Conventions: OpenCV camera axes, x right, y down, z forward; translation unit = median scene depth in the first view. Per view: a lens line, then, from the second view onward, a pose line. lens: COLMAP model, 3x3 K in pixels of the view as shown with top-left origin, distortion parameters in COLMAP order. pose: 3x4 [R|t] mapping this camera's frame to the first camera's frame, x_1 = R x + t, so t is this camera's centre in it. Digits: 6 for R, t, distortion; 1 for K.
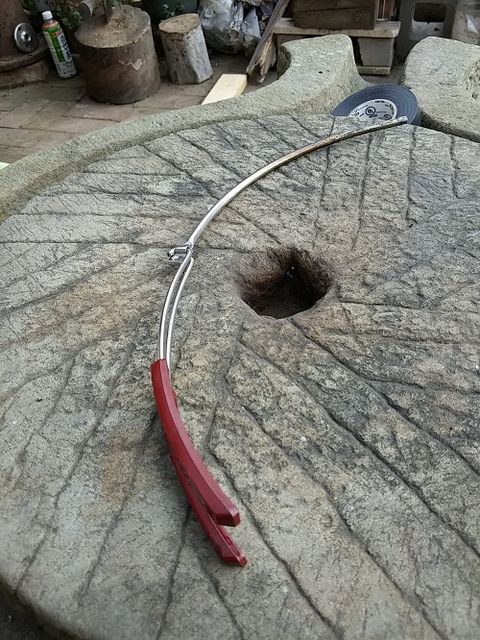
lens RADIAL K [[574.1, 0, 240.0], [0, 574.1, 320.0], [0, 0, 1]] dist [0.180671, -0.343126]
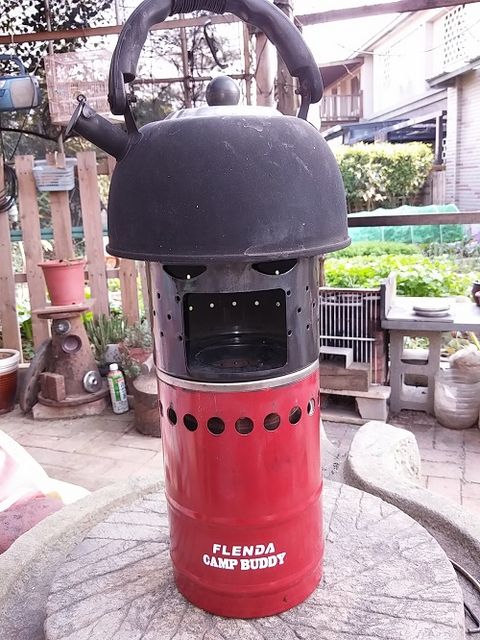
lens RADIAL K [[579.5, 0, 240.0], [0, 579.5, 320.0], [0, 0, 1]] dist [0.229646, -0.570471]
pose [[0.997337, 0.044913, -0.057459, 0.106472], [-0.068086, 0.855733, -0.512918, 0.202086], [0.026133, 0.515464, 0.856512, -0.901474]]
